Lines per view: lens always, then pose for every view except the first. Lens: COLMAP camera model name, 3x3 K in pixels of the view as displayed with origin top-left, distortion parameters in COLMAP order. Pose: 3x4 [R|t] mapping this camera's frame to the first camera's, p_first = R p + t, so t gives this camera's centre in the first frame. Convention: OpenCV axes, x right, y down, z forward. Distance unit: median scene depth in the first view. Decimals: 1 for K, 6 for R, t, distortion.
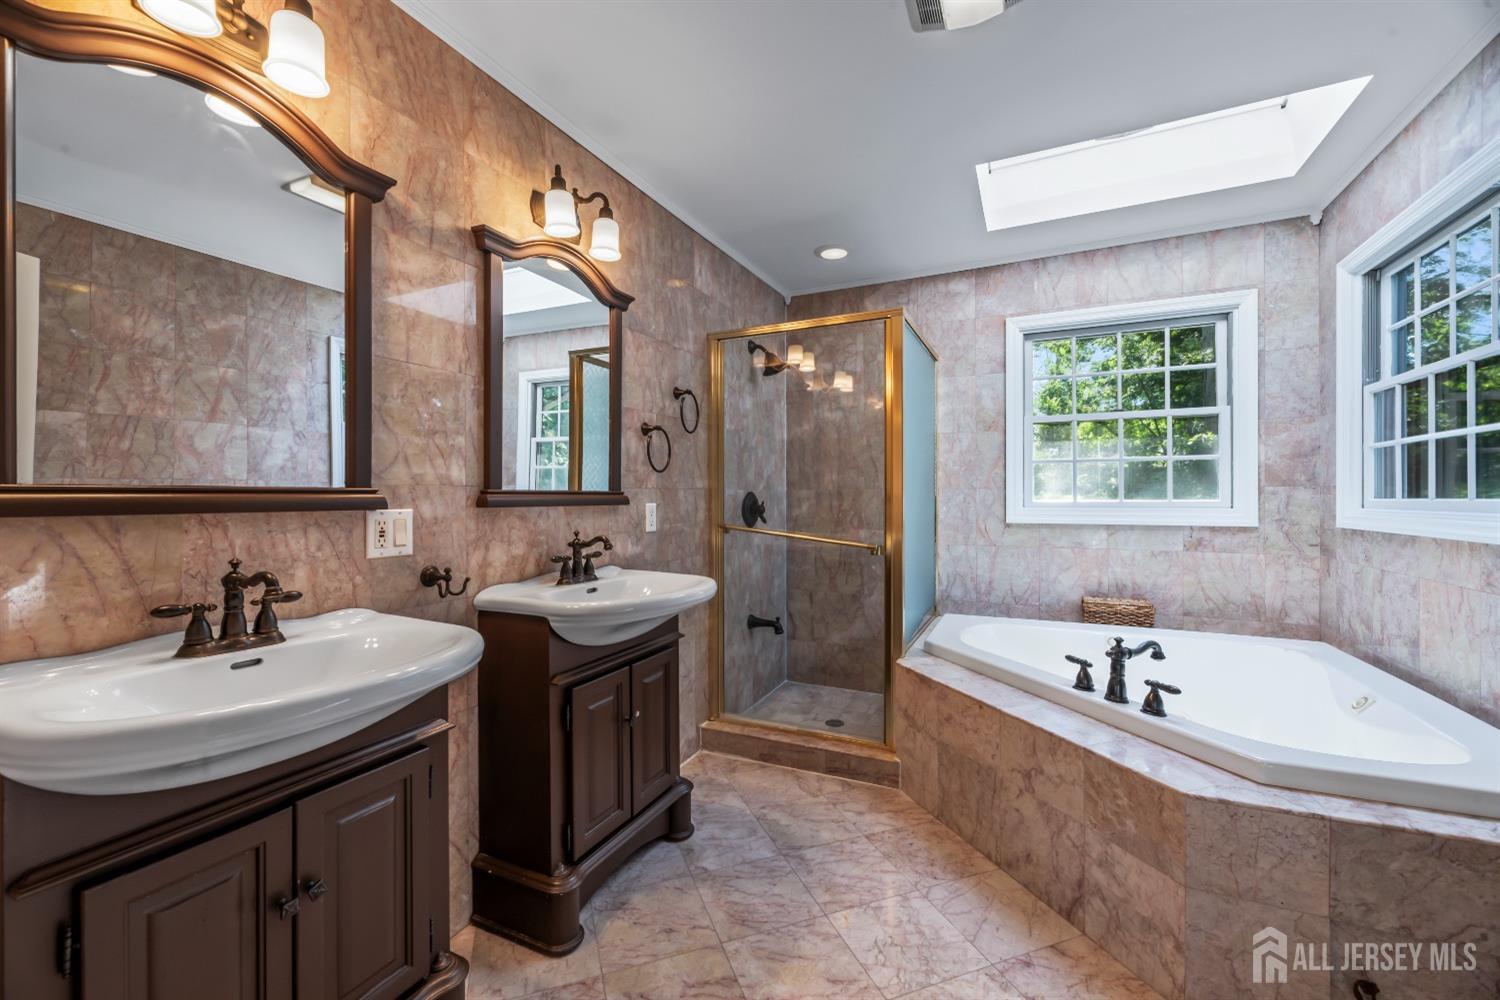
lens RADIAL K [[610.3, 0, 752.4], [0, 610.3, 495.5], [0, 0, 1]] dist [-0.003136, -0.000428]
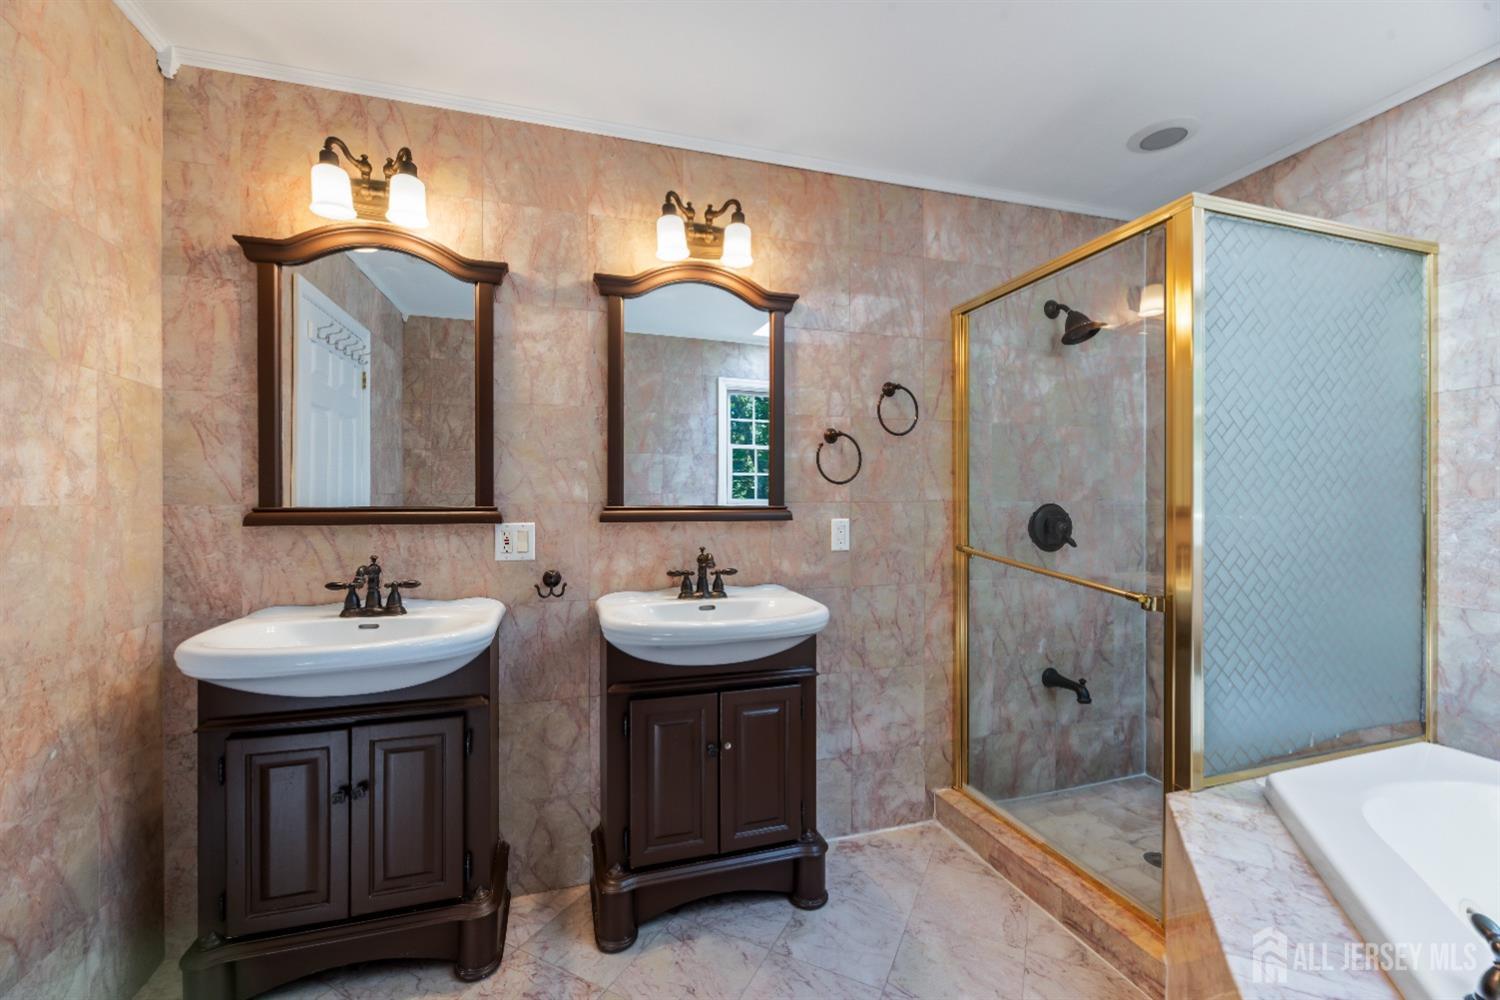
lens RADIAL K [[610.3, 0, 750.3], [0, 610.3, 500.0], [0, 0, 1]] dist [-0.003136, -0.000428]
pose [[0.675196, -0.000490, -0.737638, 0.476888], [0.001041, 0.999999, 0.000288, -0.017568], [0.737637, -0.000962, 0.675196, 0.358755]]
